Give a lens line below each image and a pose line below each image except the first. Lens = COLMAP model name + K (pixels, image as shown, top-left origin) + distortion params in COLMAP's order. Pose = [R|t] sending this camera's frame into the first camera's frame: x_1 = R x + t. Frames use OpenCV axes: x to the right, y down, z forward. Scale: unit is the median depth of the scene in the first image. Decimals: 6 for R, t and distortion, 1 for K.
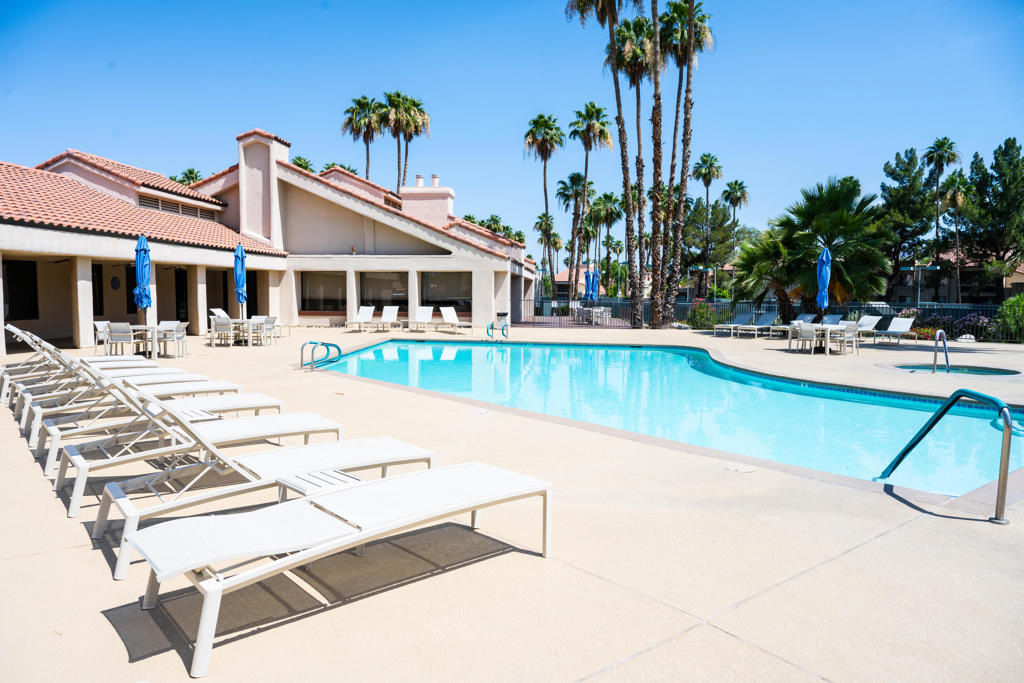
lens RADIAL K [[711.0, 0, 512.0], [0, 711.0, 341.5], [0, 0, 1]] dist [0.000238, -0.001242]
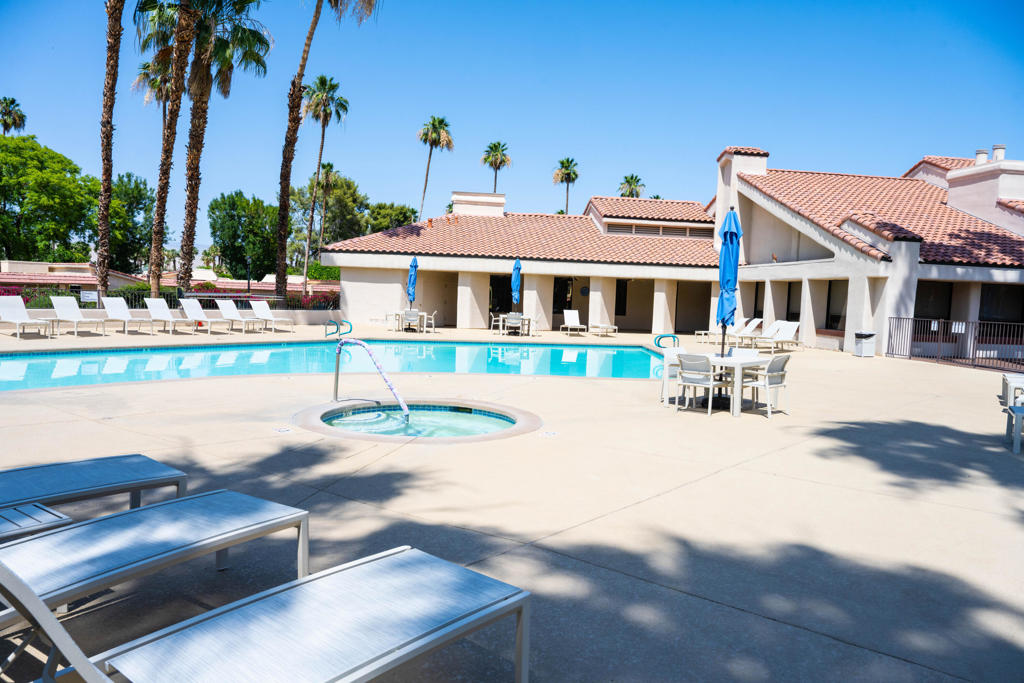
lens RADIAL K [[711.0, 0, 512.0], [0, 711.0, 341.5], [0, 0, 1]] dist [0.000238, -0.001242]
pose [[0.205726, 0.067038, -0.976311, 0.628071], [-0.096904, 0.994143, 0.047844, -0.031649], [0.973800, 0.084766, 0.211017, 0.488156]]
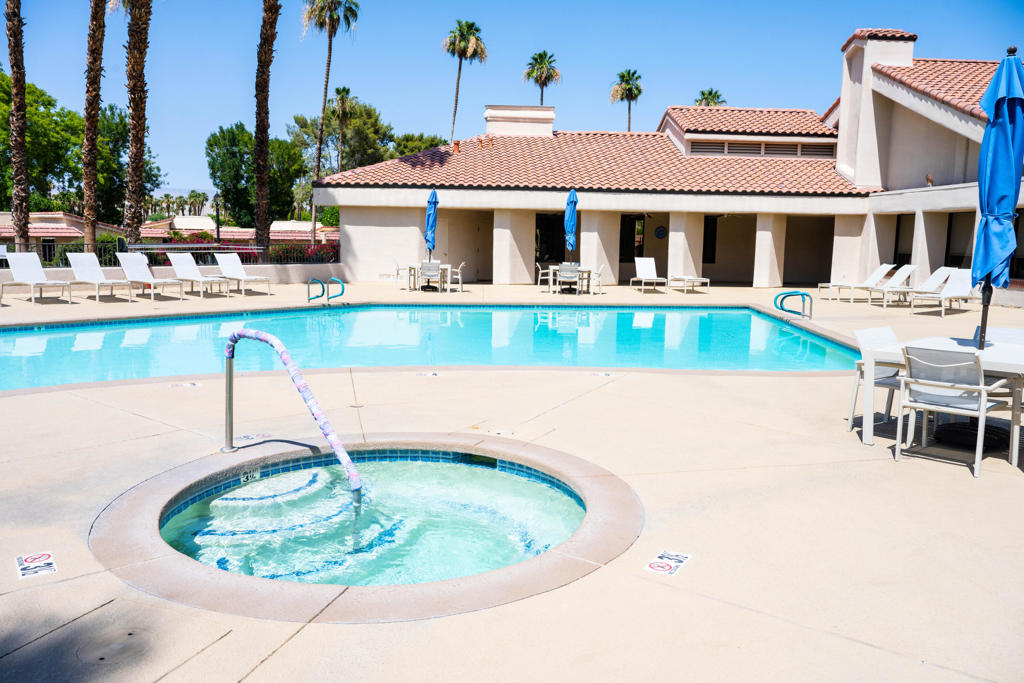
lens RADIAL K [[808.4, 0, 512.0], [0, 808.4, 341.5], [0, 0, 1]] dist [-0.004069, 0.007114]
pose [[0.143698, 0.122268, -0.982039, 0.492628], [-0.077990, 0.990651, 0.111928, -0.032615], [0.986544, 0.060505, 0.151890, 0.514669]]
